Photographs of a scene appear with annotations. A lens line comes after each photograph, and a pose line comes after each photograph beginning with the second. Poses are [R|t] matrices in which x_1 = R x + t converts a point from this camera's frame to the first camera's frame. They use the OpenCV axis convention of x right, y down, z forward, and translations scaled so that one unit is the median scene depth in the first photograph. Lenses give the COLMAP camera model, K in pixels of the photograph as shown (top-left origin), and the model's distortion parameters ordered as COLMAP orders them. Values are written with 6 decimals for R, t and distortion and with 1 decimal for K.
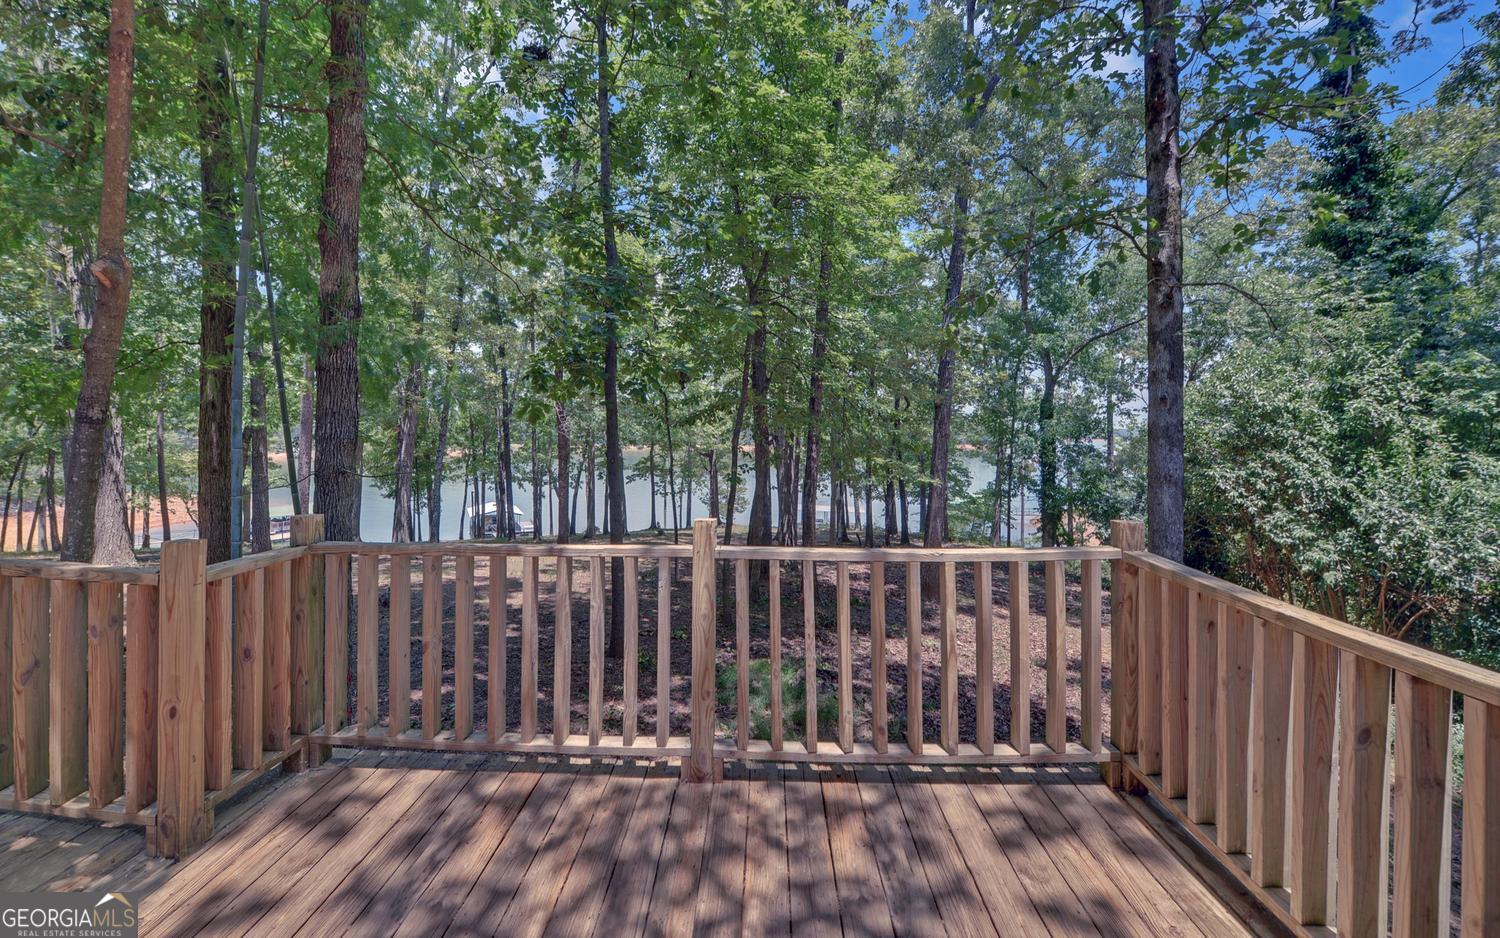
lens RADIAL K [[624.0, 0, 725.7], [0, 624.0, 435.0], [0, 0, 1]] dist [-0.001167, -0.007862]
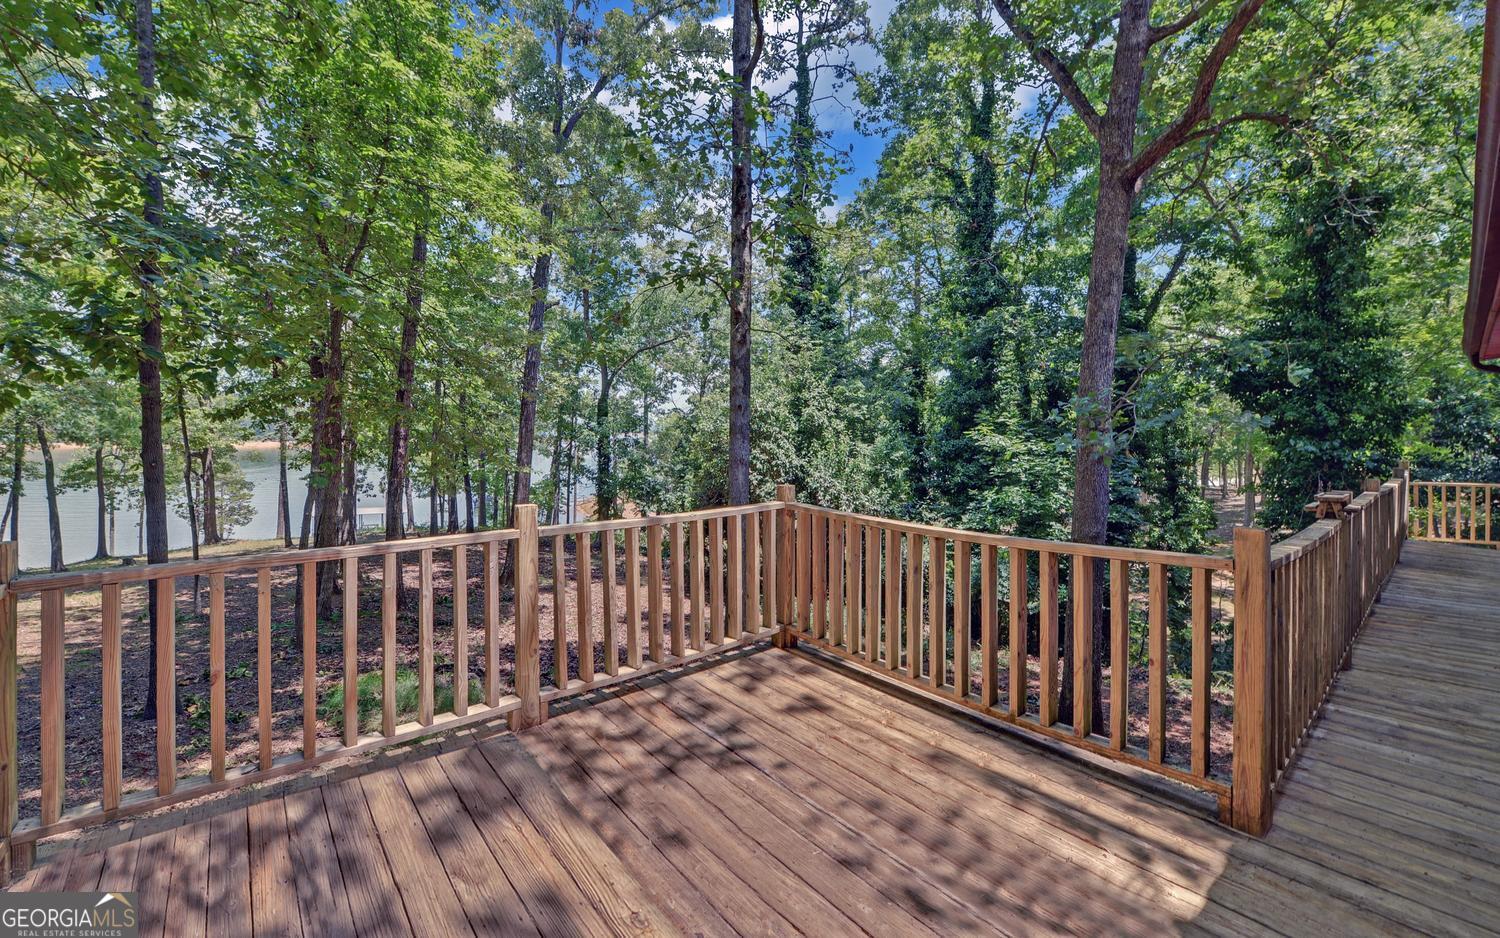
lens RADIAL K [[624.0, 0, 725.7], [0, 624.0, 435.0], [0, 0, 1]] dist [-0.001167, -0.007862]
pose [[0.749434, -0.003979, 0.662067, -0.167175], [-0.002342, 0.999960, 0.008662, -0.002402], [-0.662075, -0.008042, 0.749395, -0.039662]]
